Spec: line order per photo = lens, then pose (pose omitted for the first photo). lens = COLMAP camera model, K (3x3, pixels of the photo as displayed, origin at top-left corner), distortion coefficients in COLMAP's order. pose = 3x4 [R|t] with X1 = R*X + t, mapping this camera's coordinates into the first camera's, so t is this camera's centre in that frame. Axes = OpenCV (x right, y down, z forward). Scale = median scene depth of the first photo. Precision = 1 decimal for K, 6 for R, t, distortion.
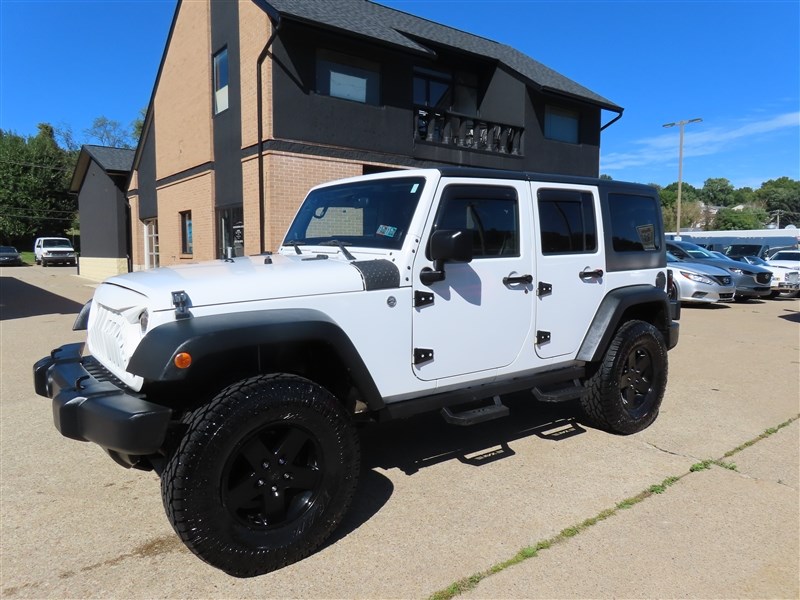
lens RADIAL K [[573.8, 0, 400.9], [0, 573.8, 300.9], [0, 0, 1]] dist [-0.000019, -0.000553]
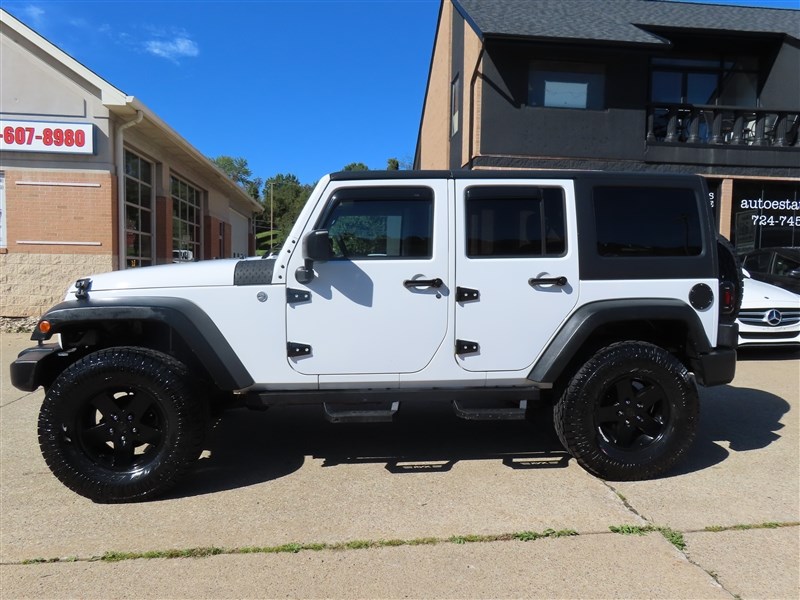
lens RADIAL K [[573.8, 0, 400.9], [0, 573.8, 300.9], [0, 0, 1]] dist [-0.000019, -0.000553]
pose [[0.853655, 0.041416, -0.519189, 0.620101], [-0.056710, 0.998298, -0.013609, 0.007225], [0.517742, 0.041060, 0.854551, 0.155070]]
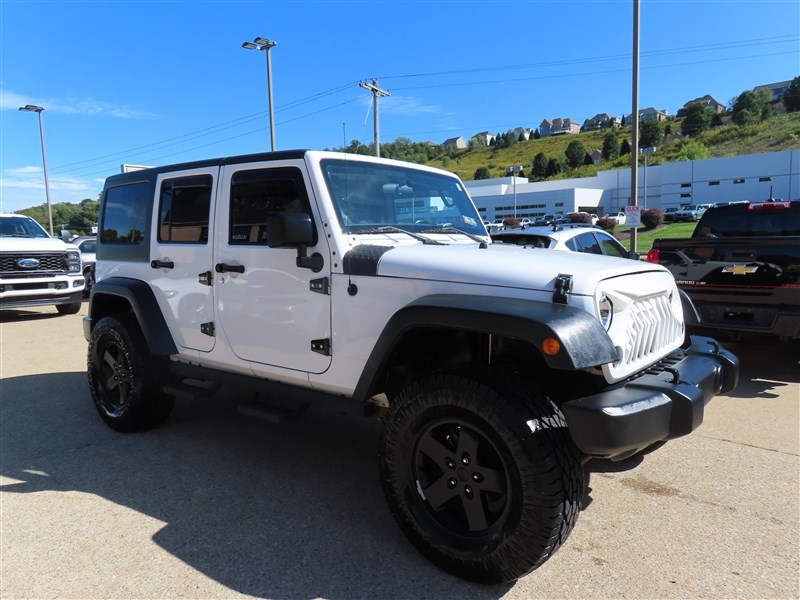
lens RADIAL K [[573.8, 0, 400.9], [0, 573.8, 300.9], [0, 0, 1]] dist [-0.000019, -0.000553]
pose [[-0.225381, -0.099126, 0.969215, -0.999350], [0.107990, 0.986139, 0.125968, -0.106340], [-0.968267, 0.133056, -0.211552, 1.207143]]
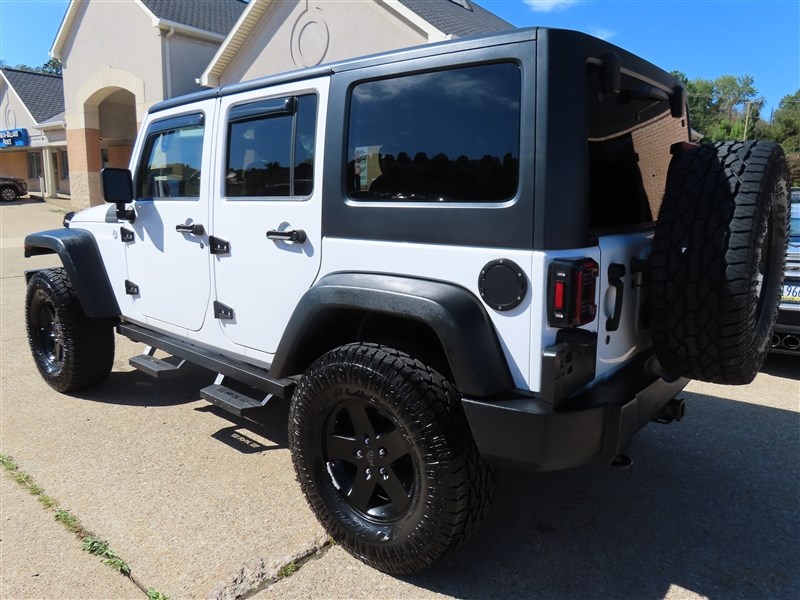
lens RADIAL K [[573.8, 0, 400.9], [0, 573.8, 300.9], [0, 0, 1]] dist [-0.000019, -0.000553]
pose [[0.217697, 0.187706, -0.957797, 0.983566], [-0.108993, 0.979870, 0.167258, -0.097270], [0.969911, 0.067982, 0.233774, 1.027815]]
